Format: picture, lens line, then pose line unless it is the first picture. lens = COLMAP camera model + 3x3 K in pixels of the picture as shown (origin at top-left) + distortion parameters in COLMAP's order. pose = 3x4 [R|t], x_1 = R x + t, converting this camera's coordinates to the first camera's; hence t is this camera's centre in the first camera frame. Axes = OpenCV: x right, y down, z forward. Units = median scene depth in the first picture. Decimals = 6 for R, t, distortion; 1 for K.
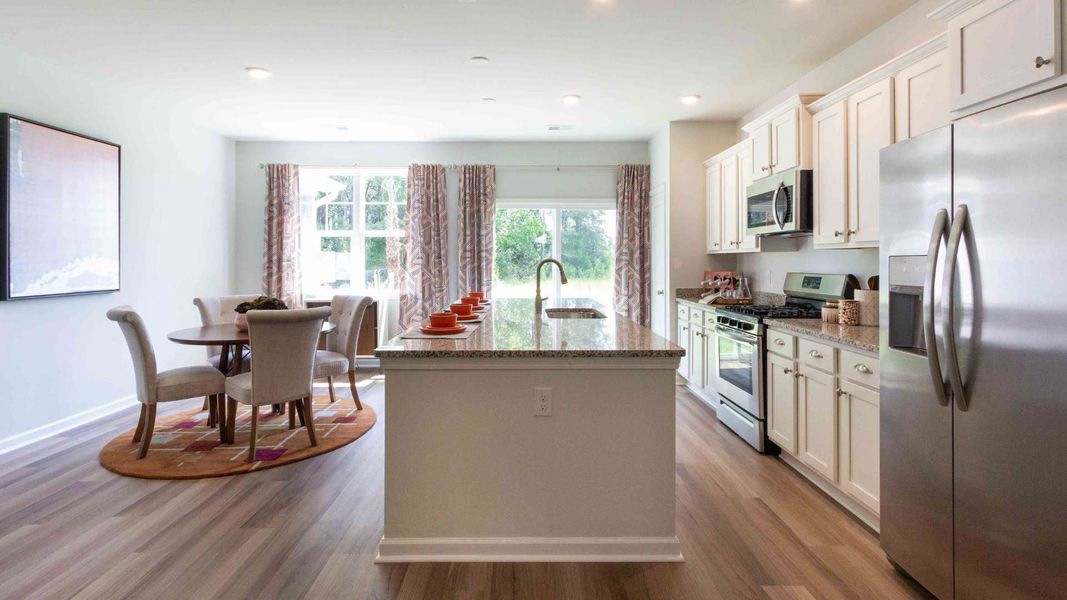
lens RADIAL K [[485.2, 0, 521.8], [0, 485.2, 257.3], [0, 0, 1]] dist [0.001579, -0.000172]
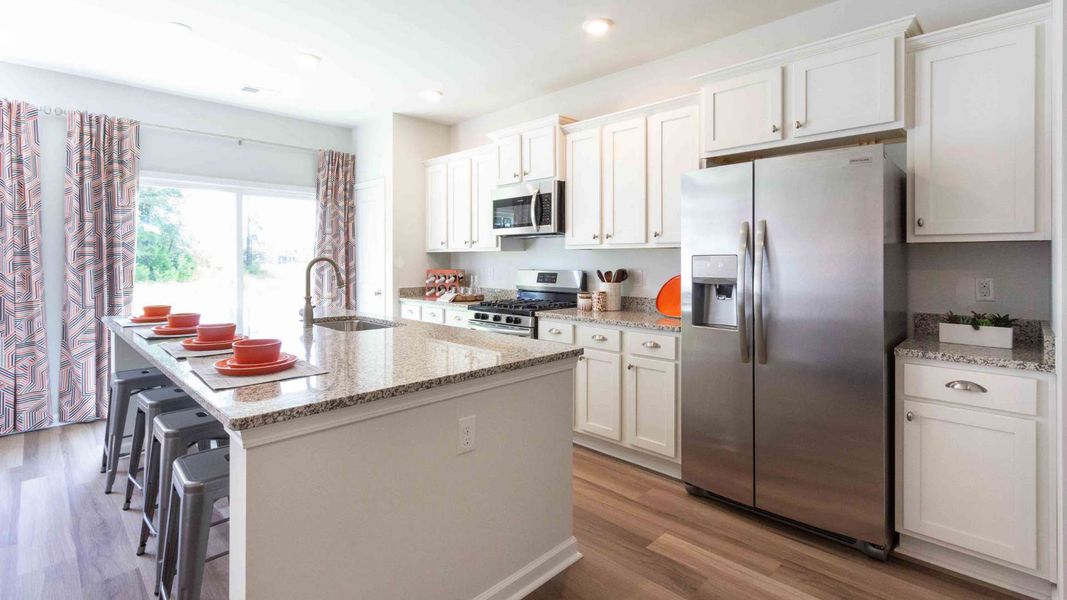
lens RADIAL K [[485.2, 0, 521.8], [0, 485.2, 257.3], [0, 0, 1]] dist [0.001579, -0.000172]
pose [[0.716373, 0.002792, 0.697712, -0.176929], [-0.004633, 0.999989, 0.000755, 0.001425], [-0.697702, -0.003773, 0.716378, 0.141983]]
